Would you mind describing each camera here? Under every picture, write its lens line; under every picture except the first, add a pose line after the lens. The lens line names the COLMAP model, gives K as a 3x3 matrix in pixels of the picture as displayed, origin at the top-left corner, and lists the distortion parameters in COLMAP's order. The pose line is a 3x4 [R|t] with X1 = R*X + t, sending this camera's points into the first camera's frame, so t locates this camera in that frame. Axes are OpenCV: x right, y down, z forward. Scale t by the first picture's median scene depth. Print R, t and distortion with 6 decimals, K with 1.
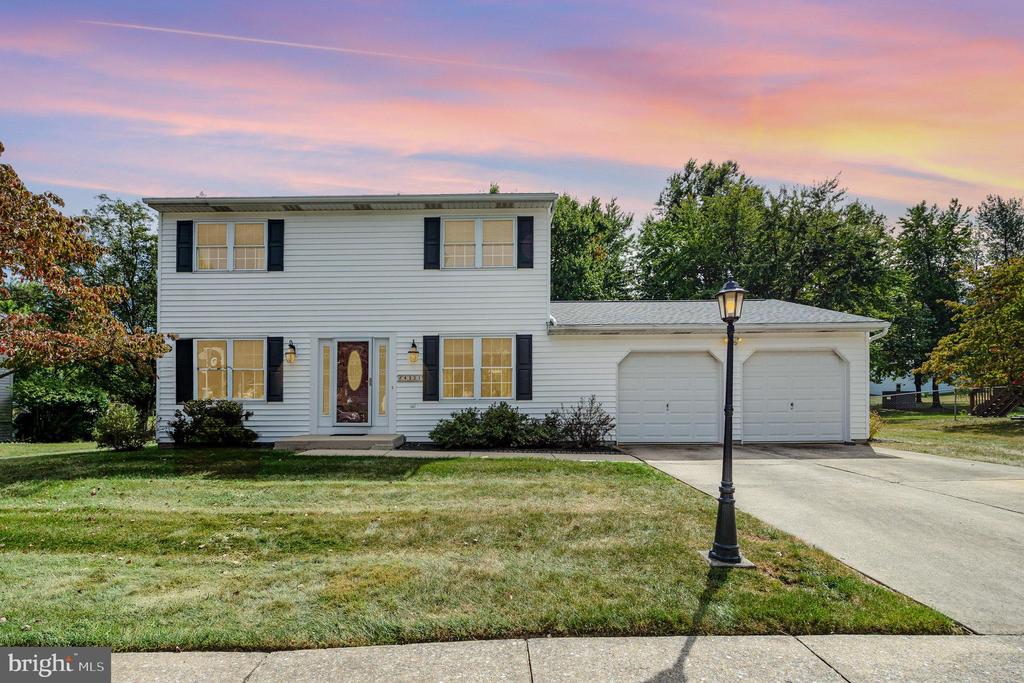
lens RADIAL K [[410.5, 0, 510.6], [0, 410.5, 388.7], [0, 0, 1]] dist [-0.000072, -0.000135]
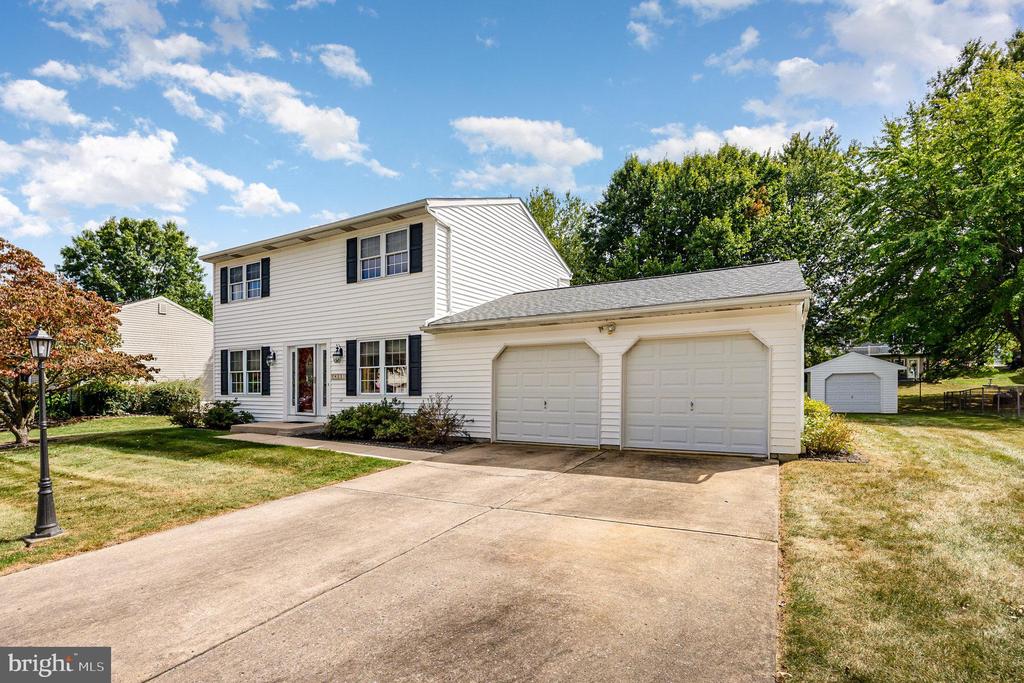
lens RADIAL K [[423.9, 0, 511.7], [0, 423.9, 384.0], [0, 0, 1]] dist [0.008098, -0.000057]
pose [[0.895814, -0.001831, -0.444426, 0.753995], [0.008522, 0.999878, 0.013057, -0.015897], [0.444348, -0.015484, 0.895720, 0.115818]]
